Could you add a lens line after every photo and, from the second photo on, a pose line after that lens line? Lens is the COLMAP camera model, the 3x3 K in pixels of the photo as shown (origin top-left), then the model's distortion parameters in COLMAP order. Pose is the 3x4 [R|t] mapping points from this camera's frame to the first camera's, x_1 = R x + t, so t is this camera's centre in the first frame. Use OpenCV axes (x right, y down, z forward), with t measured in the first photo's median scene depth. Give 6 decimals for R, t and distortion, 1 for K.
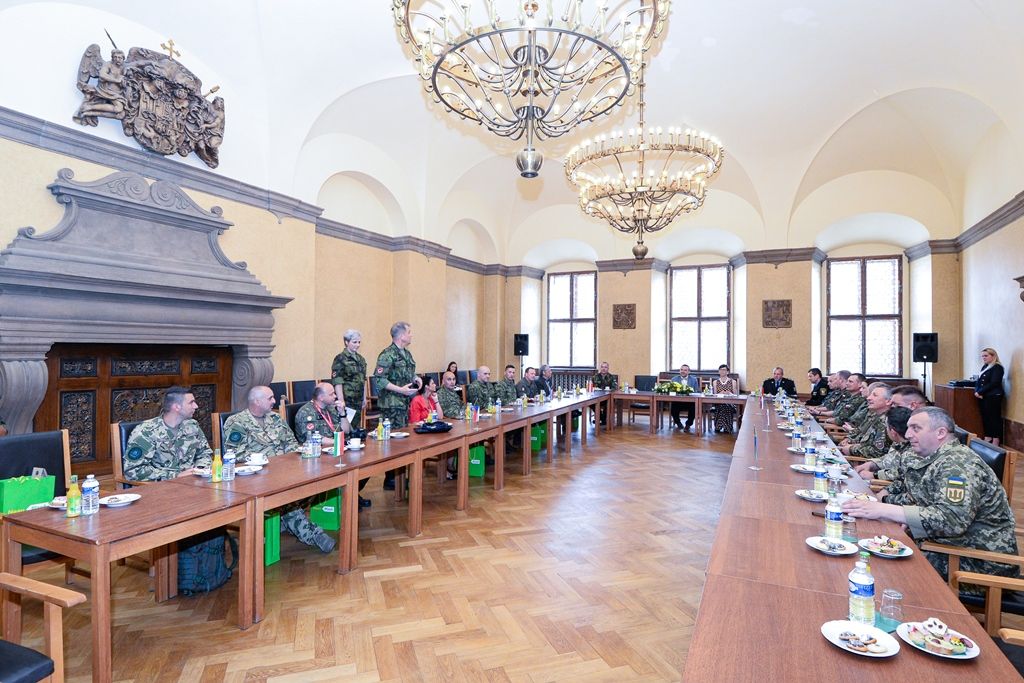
lens RADIAL K [[537.1, 0, 516.7], [0, 537.1, 345.5], [0, 0, 1]] dist [-0.007196, -0.008024]
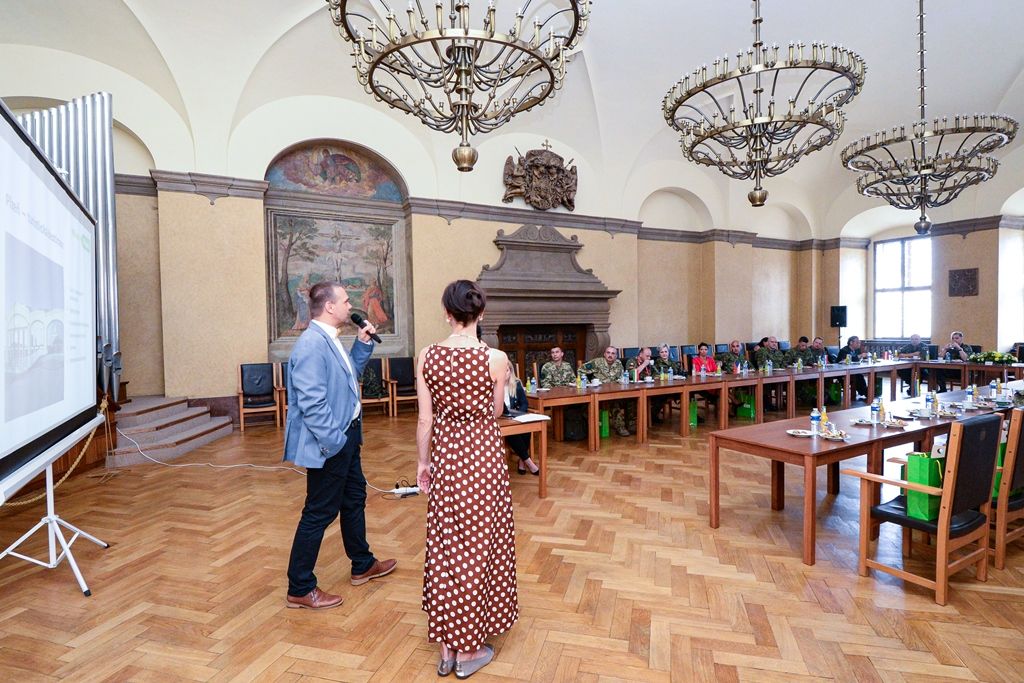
lens RADIAL K [[537.1, 0, 510.2], [0, 537.1, 342.6], [0, 0, 1]] dist [-0.007196, -0.008024]
pose [[0.807693, -0.002603, -0.589597, 0.225745], [0.026619, 0.999132, 0.032055, -0.001713], [0.589001, -0.041585, 0.807061, -0.413631]]
